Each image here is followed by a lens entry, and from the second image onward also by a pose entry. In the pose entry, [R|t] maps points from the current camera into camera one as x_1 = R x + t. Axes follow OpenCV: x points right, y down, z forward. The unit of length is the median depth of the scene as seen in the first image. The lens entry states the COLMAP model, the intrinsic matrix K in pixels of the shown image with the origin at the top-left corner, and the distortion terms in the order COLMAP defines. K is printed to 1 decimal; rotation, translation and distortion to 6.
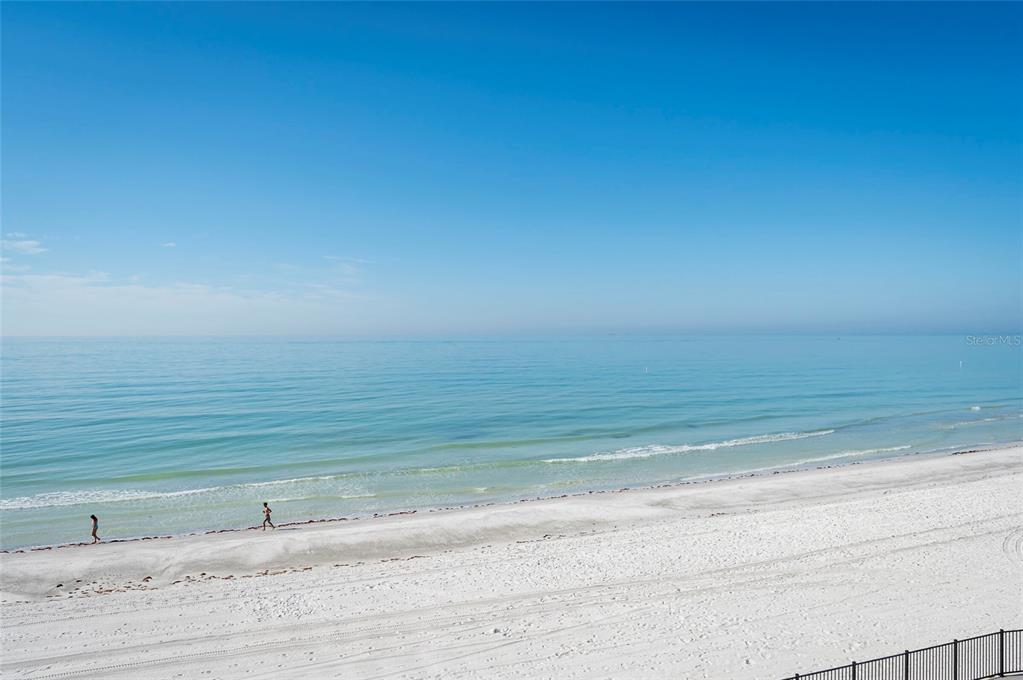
lens RADIAL K [[705.9, 0, 554.0], [0, 705.9, 337.4], [0, 0, 1]] dist [-0.017938, -0.004692]
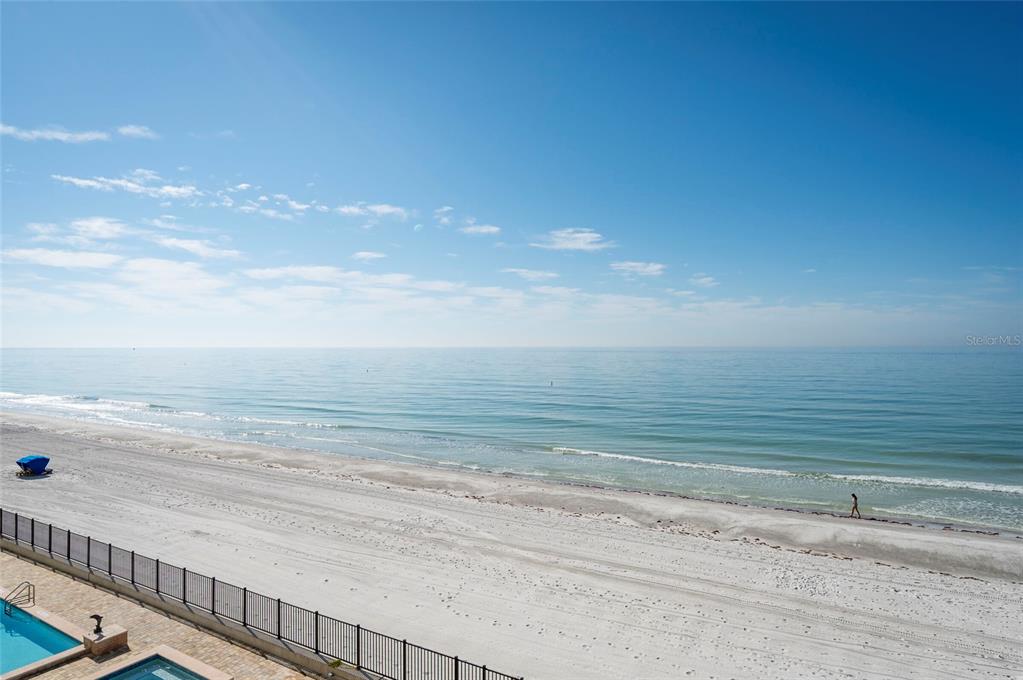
lens RADIAL K [[617.2, 0, 553.4], [0, 617.2, 345.6], [0, 0, 1]] dist [-0.013598, -0.002574]
pose [[0.610257, 0.000562, -0.792203, 0.143241], [-0.003614, 0.999991, -0.002075, -0.001486], [0.792195, 0.004130, 0.610254, 0.049051]]
